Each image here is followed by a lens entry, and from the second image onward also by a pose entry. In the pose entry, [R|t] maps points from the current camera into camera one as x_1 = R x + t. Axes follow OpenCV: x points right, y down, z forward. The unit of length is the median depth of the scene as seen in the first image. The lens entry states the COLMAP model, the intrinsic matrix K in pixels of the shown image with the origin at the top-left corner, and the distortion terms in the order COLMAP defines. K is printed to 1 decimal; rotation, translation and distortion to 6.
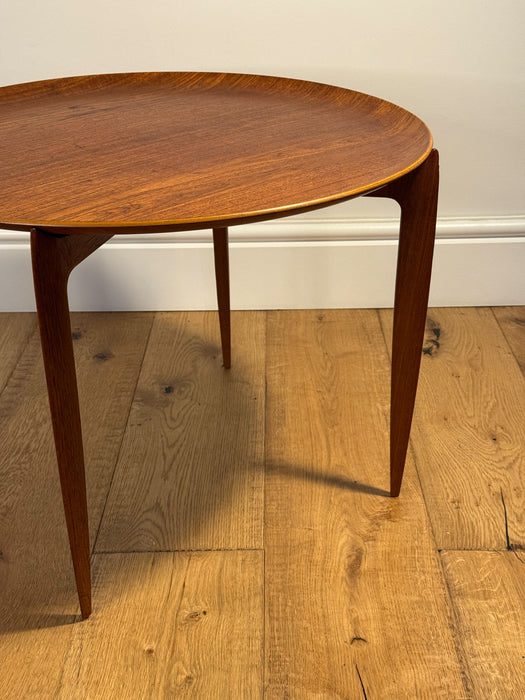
lens RADIAL K [[937.2, 0, 262.5], [0, 937.2, 350.0], [0, 0, 1]] dist [0.209861, -0.449938]
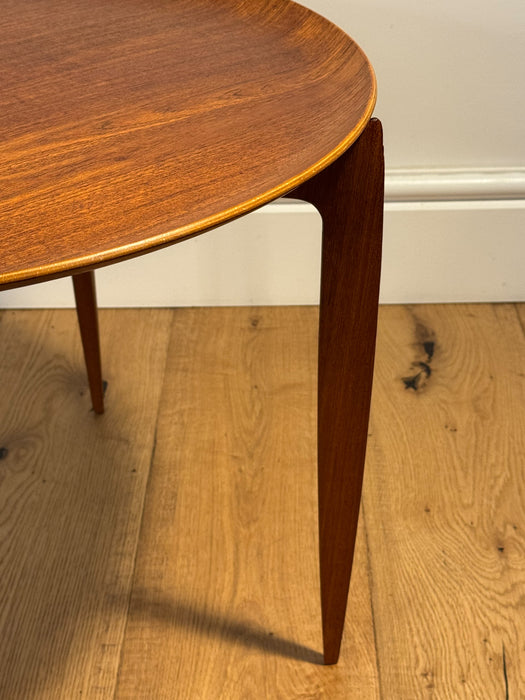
lens RADIAL K [[1197.0, 0, 262.5], [0, 1197.0, 350.0], [0, 0, 1]] dist [0.150668, -0.070466]
pose [[0.999969, 0.000147, -0.007919, 0.093035], [0.000480, 0.996865, 0.079123, -0.101856], [0.007906, -0.079124, 0.996833, 0.210731]]
